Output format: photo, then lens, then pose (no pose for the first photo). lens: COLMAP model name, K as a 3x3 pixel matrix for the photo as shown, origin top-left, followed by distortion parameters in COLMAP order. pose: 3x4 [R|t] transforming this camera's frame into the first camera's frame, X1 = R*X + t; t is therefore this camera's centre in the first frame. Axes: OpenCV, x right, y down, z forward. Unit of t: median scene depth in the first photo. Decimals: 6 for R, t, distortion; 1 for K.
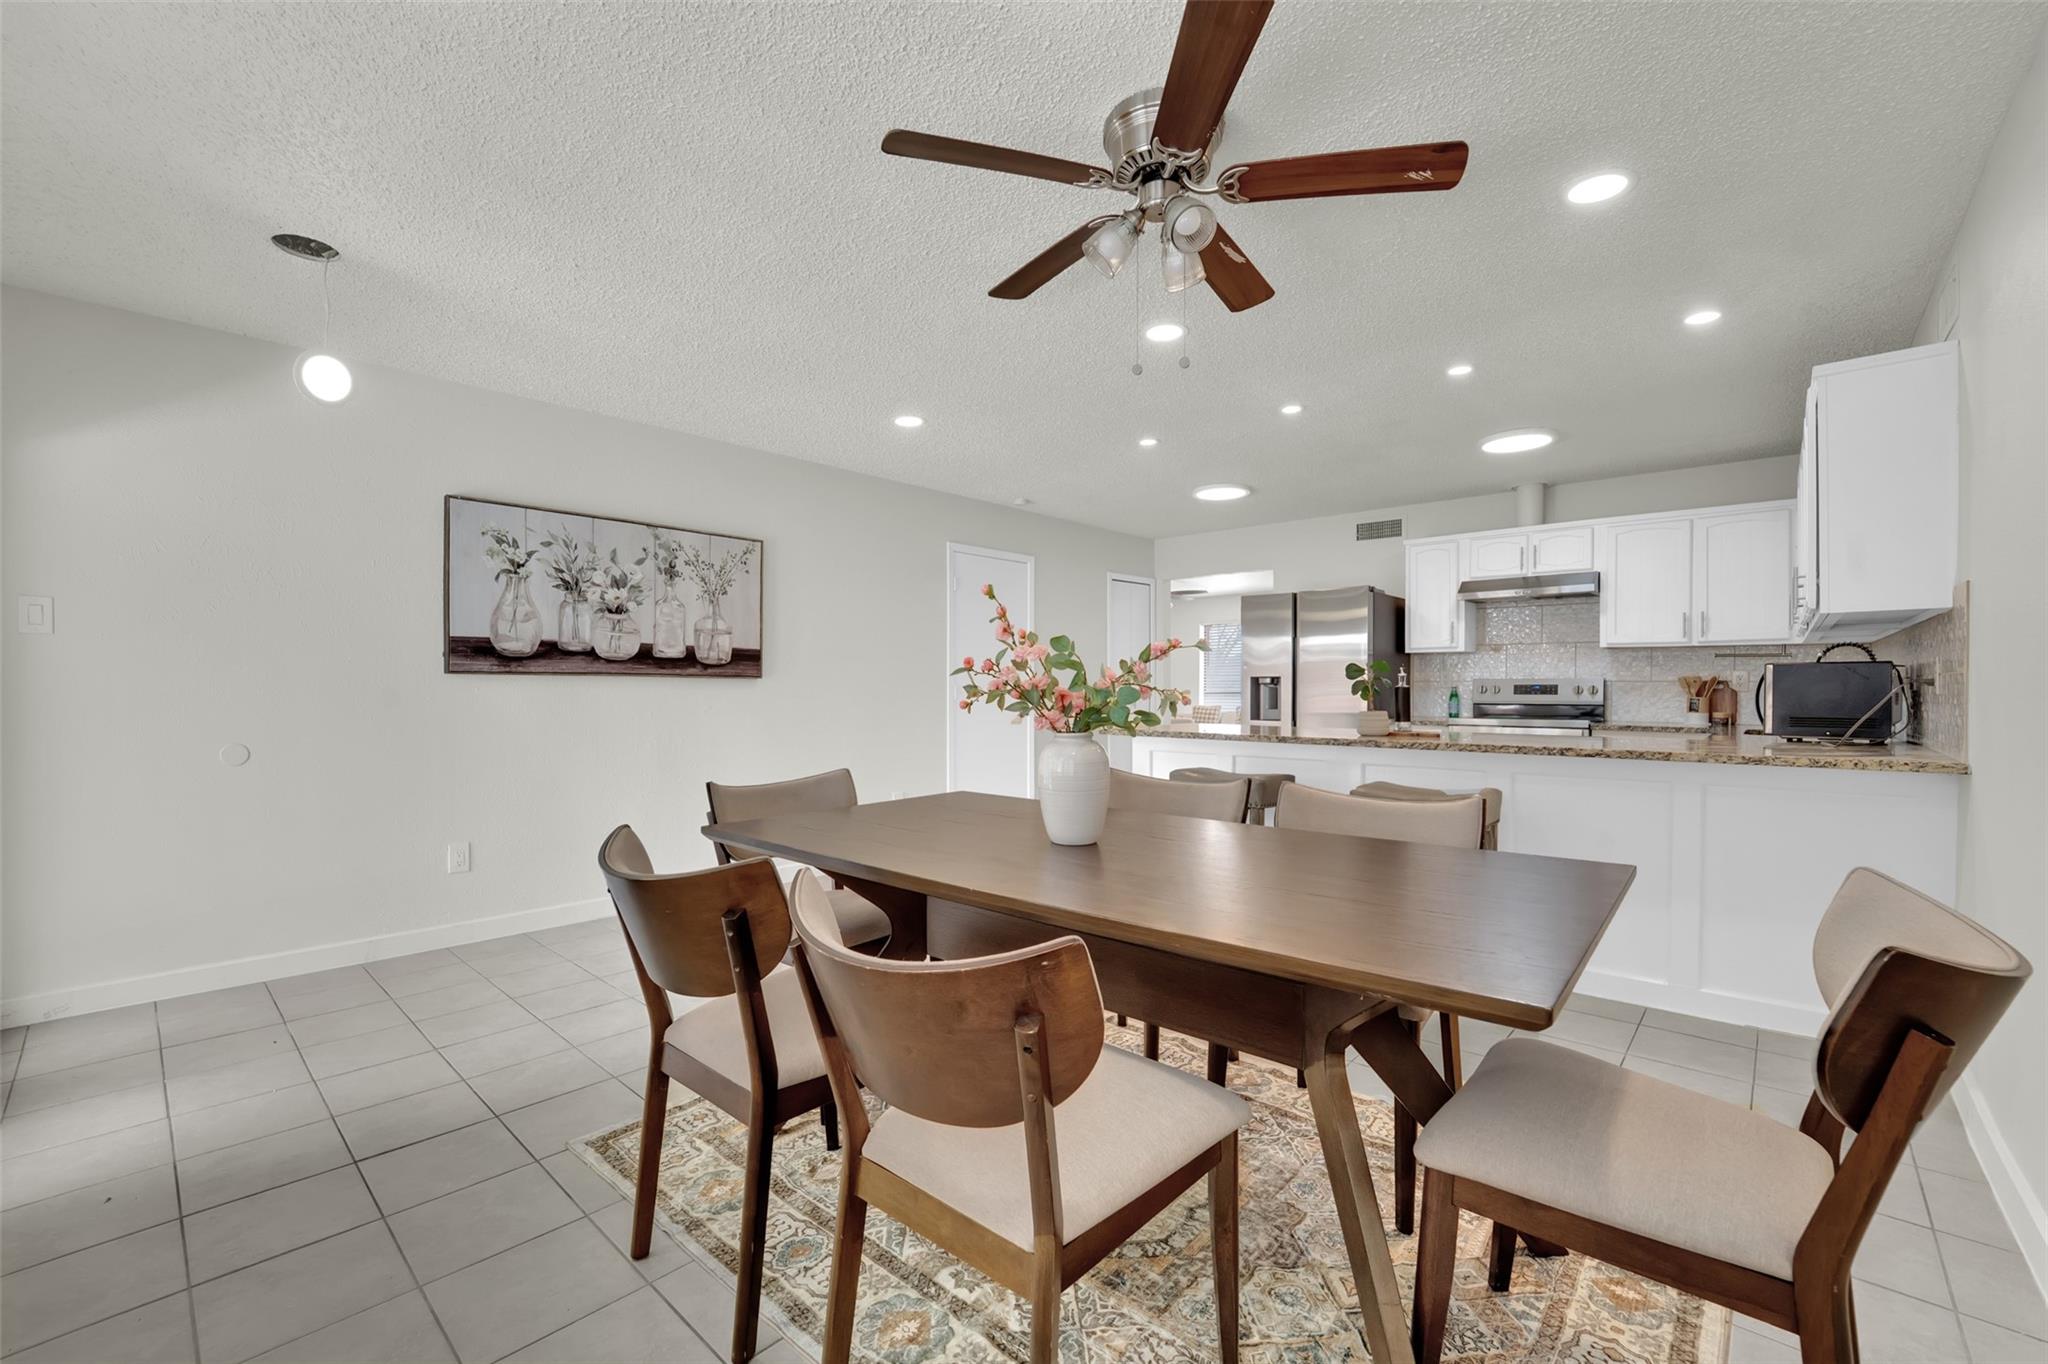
lens RADIAL K [[844.8, 0, 1026.9], [0, 844.8, 689.5], [0, 0, 1]] dist [-0.018423, -0.000110]
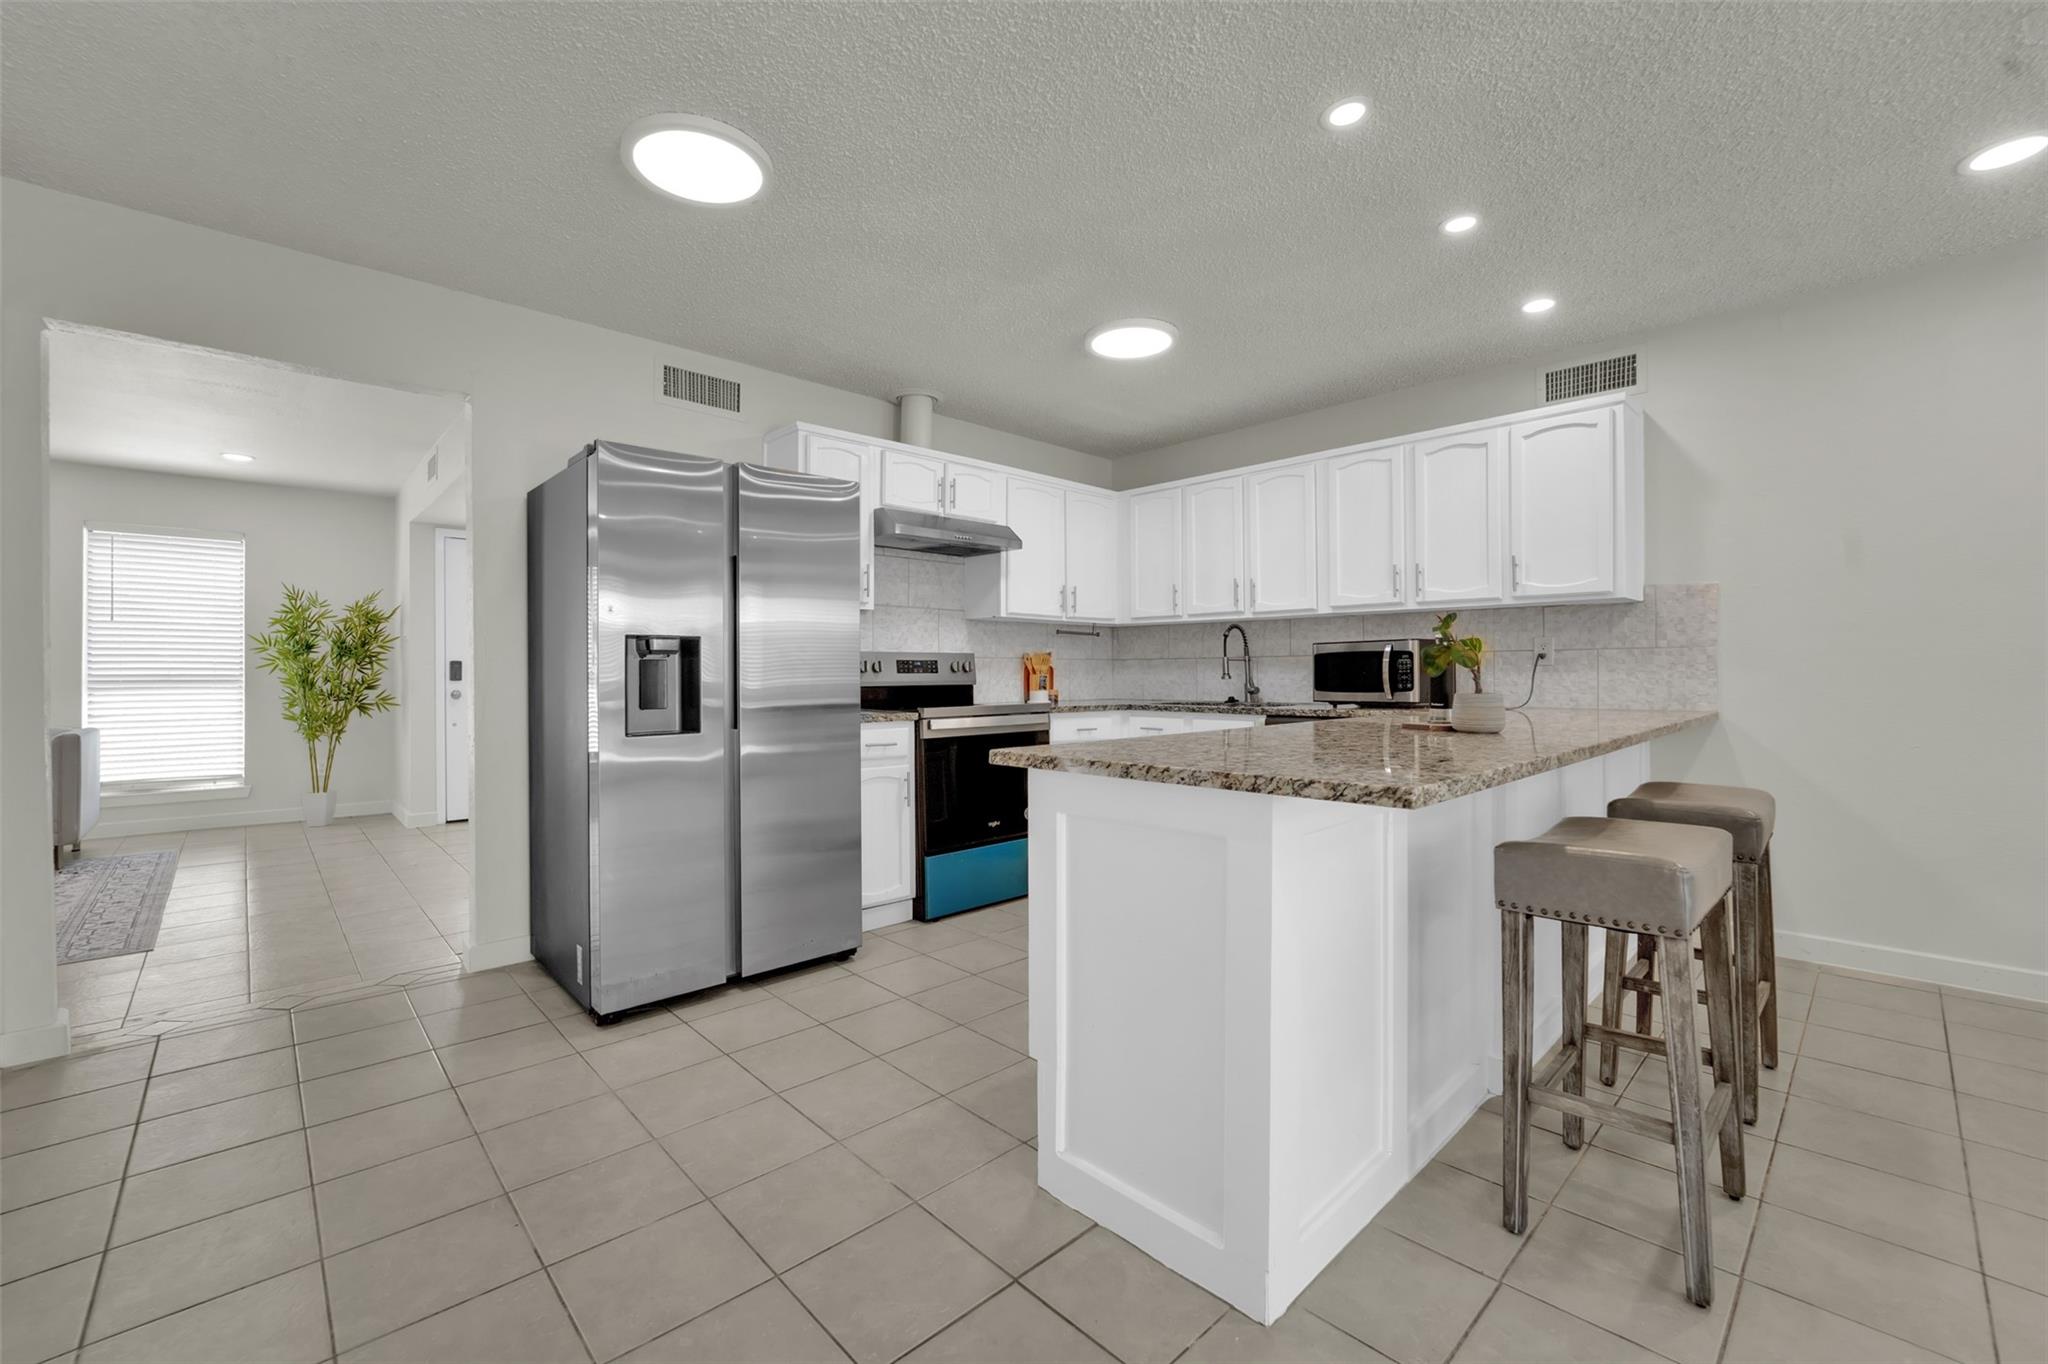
lens RADIAL K [[844.8, 0, 1029.2], [0, 844.8, 675.6], [0, 0, 1]] dist [-0.018423, -0.000110]
pose [[0.056980, -0.005473, 0.998360, -0.209013], [0.008616, 0.999950, 0.004990, 0.006542], [-0.998338, 0.008317, 0.057024, 1.104337]]
